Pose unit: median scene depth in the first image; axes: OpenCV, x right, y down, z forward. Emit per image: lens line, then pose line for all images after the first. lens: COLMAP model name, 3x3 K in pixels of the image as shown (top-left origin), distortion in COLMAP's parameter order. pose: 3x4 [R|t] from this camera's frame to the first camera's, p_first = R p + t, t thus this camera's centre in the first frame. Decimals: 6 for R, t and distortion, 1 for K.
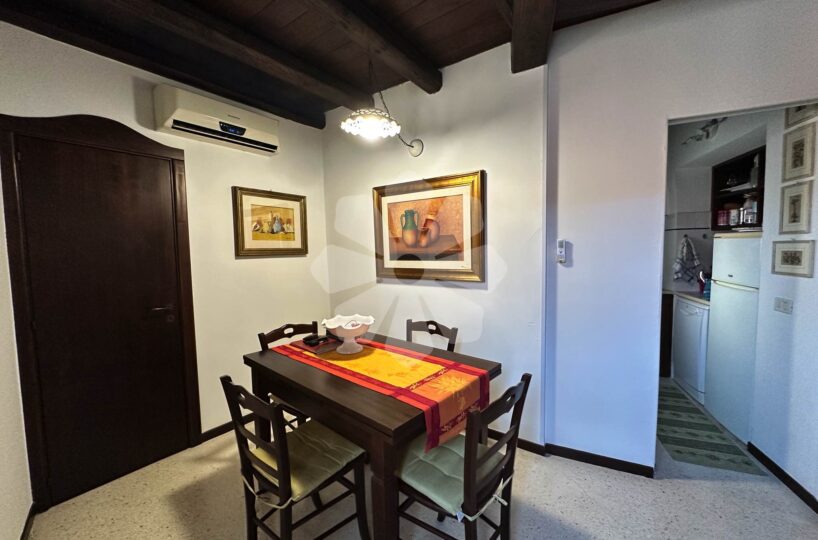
lens RADIAL K [[327.9, 0, 409.3], [0, 327.9, 267.3], [0, 0, 1]] dist [-0.000389, 0.000022]
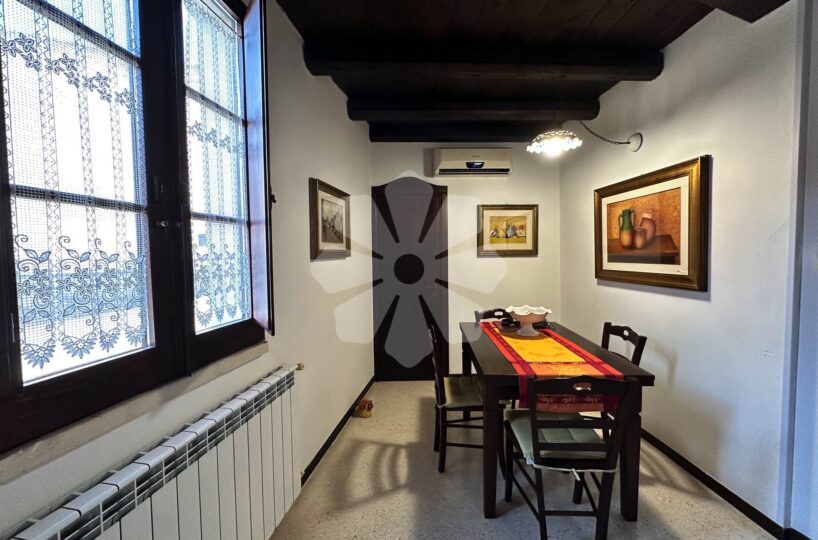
lens RADIAL K [[327.9, 0, 409.3], [0, 327.9, 267.3], [0, 0, 1]] dist [-0.000389, 0.000022]
pose [[0.626234, 0.041614, -0.778523, 0.382967], [-0.042887, 0.998901, 0.018896, 0.001064], [0.778454, 0.021555, 0.627331, -0.086223]]
